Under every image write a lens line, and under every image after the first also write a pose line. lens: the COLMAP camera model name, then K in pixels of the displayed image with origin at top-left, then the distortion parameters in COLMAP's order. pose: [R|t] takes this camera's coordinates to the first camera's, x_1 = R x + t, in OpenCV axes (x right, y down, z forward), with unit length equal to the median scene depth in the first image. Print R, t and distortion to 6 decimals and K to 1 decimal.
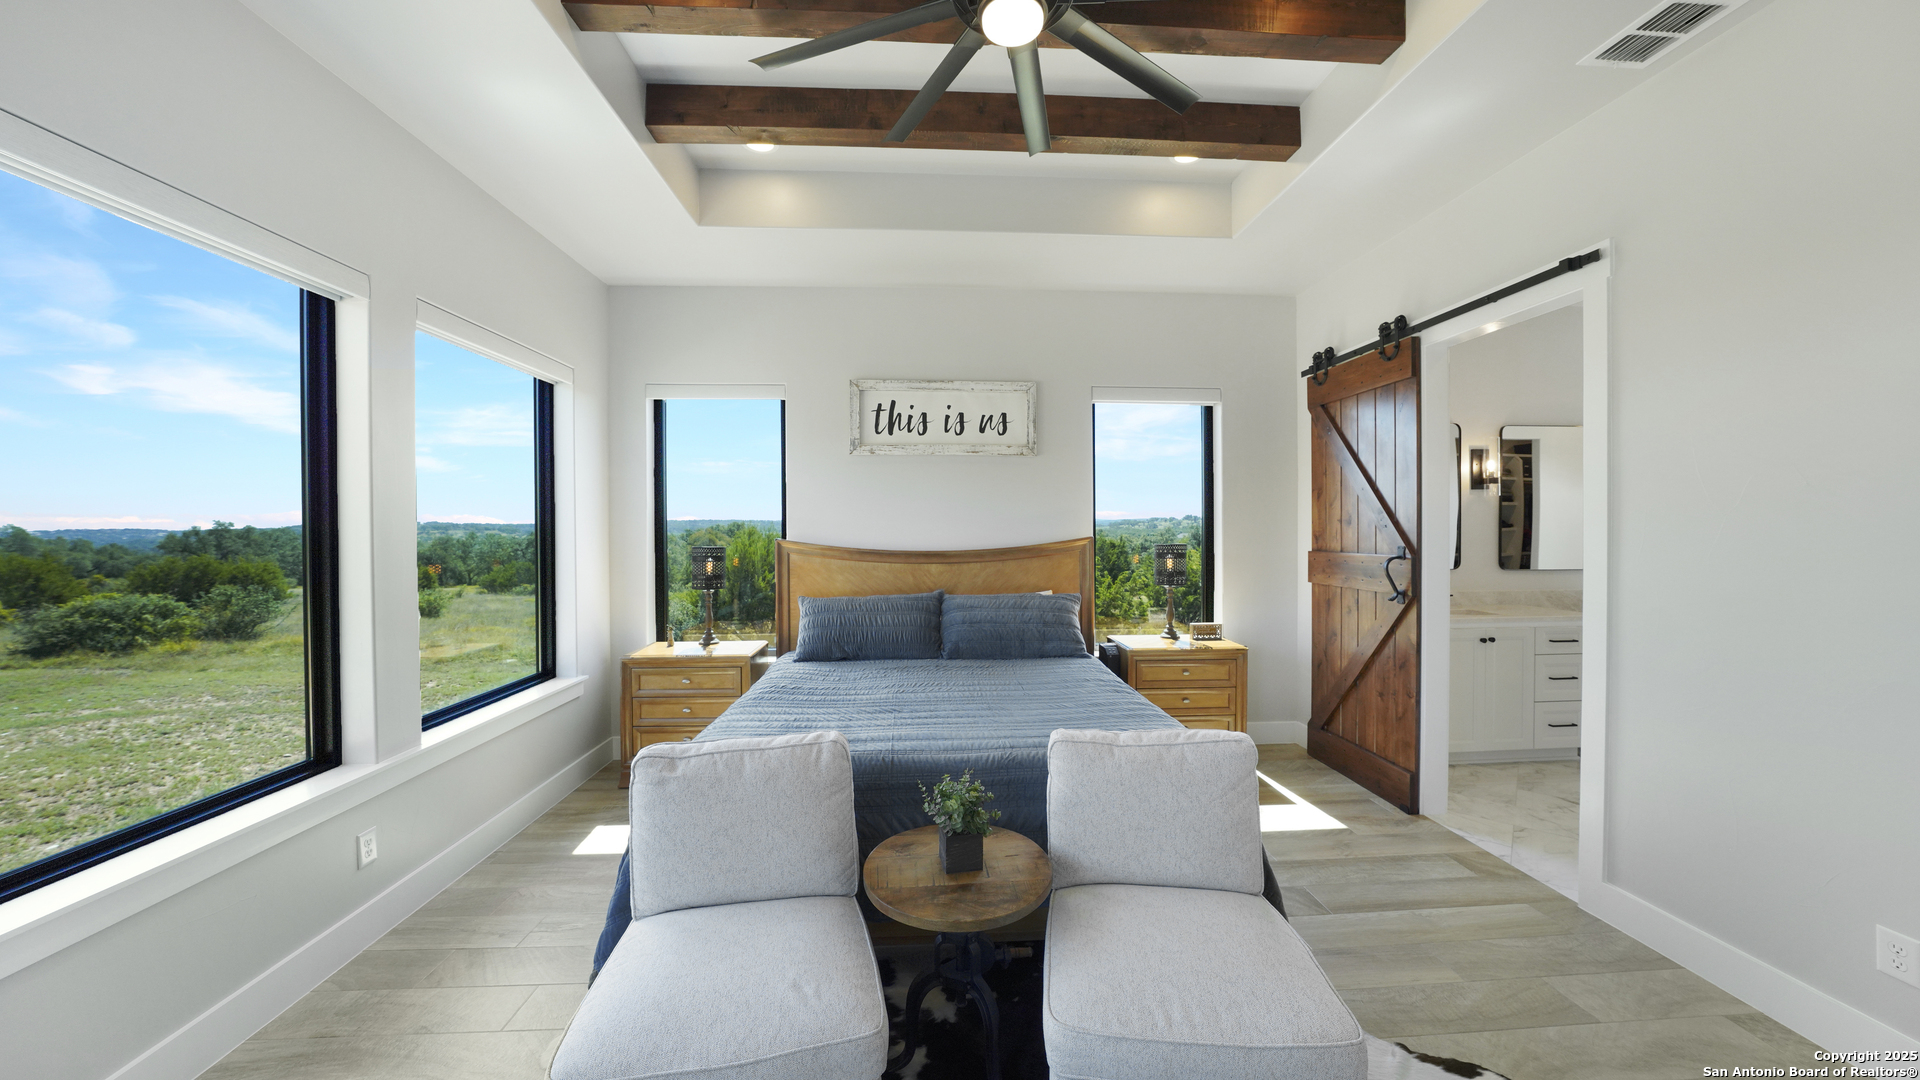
lens RADIAL K [[658.2, 0, 957.7], [0, 658.2, 537.7], [0, 0, 1]] dist [-0.027118, 0.000441]
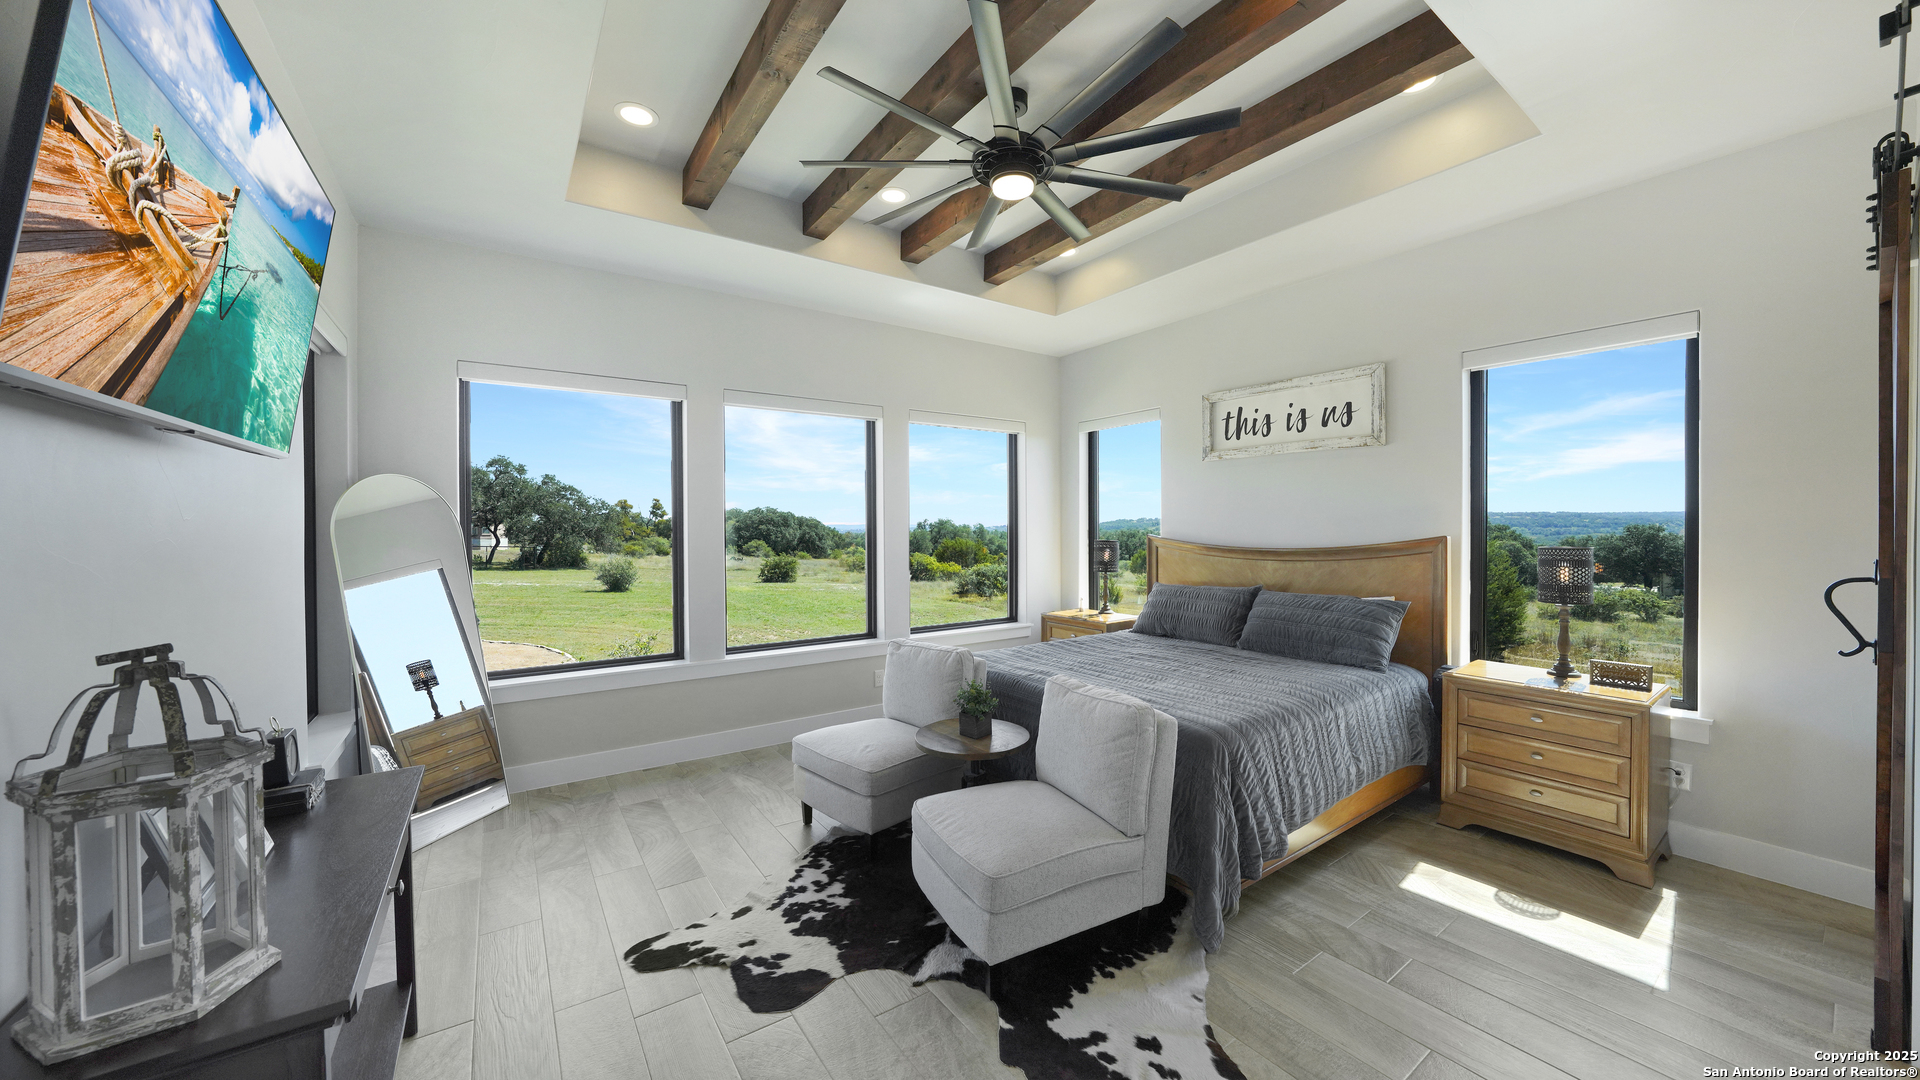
lens RADIAL K [[658.2, 0, 959.8], [0, 658.2, 535.0], [0, 0, 1]] dist [-0.027118, 0.000441]
pose [[0.525701, 0.012158, -0.850582, 0.574022], [-0.008611, 0.999923, 0.008971, -0.005258], [0.850626, 0.002608, 0.525765, 0.047649]]
